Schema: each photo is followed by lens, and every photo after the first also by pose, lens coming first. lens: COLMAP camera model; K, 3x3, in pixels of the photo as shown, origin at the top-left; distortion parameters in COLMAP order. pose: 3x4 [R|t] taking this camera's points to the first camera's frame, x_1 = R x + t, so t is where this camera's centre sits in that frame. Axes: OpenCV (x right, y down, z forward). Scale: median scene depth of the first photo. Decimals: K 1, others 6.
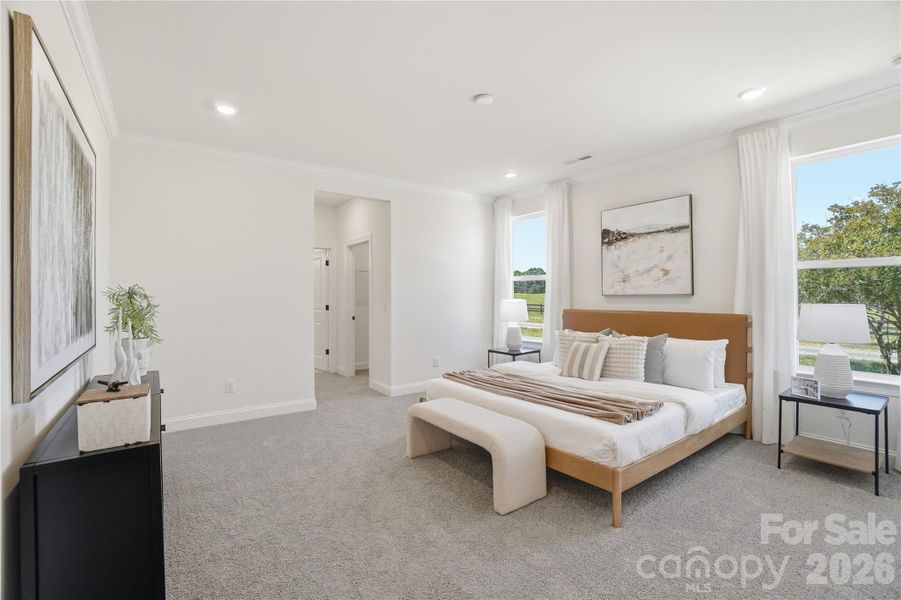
lens RADIAL K [[402.1, 0, 449.6], [0, 402.1, 296.2], [0, 0, 1]] dist [-0.045414, 0.013047]
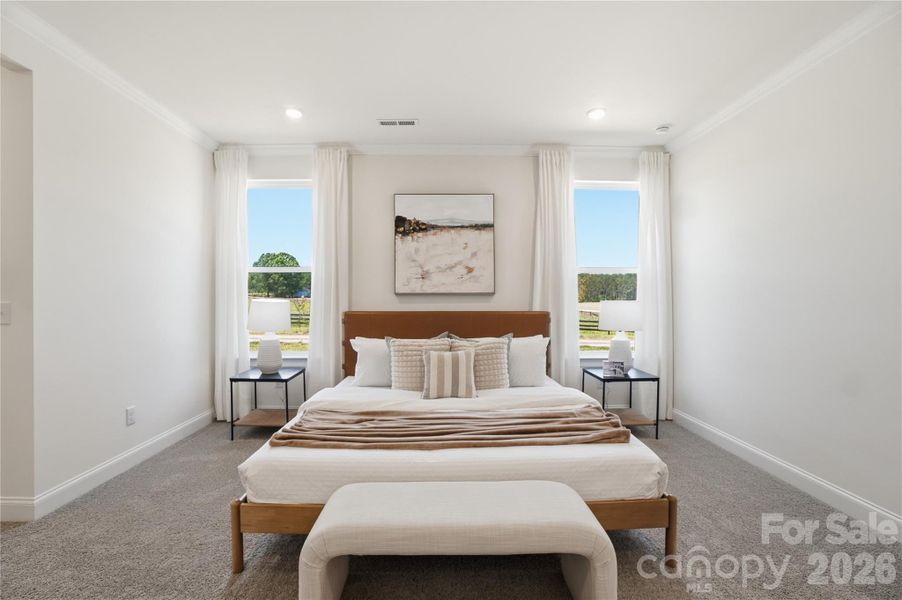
lens RADIAL K [[402.6, 0, 450.1], [0, 402.6, 296.2], [0, 0, 1]] dist [-0.045414, 0.013047]
pose [[0.583900, 0.004772, 0.811811, -0.254247], [-0.000314, 0.999984, -0.005652, 0.008313], [-0.811825, 0.003046, 0.583893, 0.430745]]
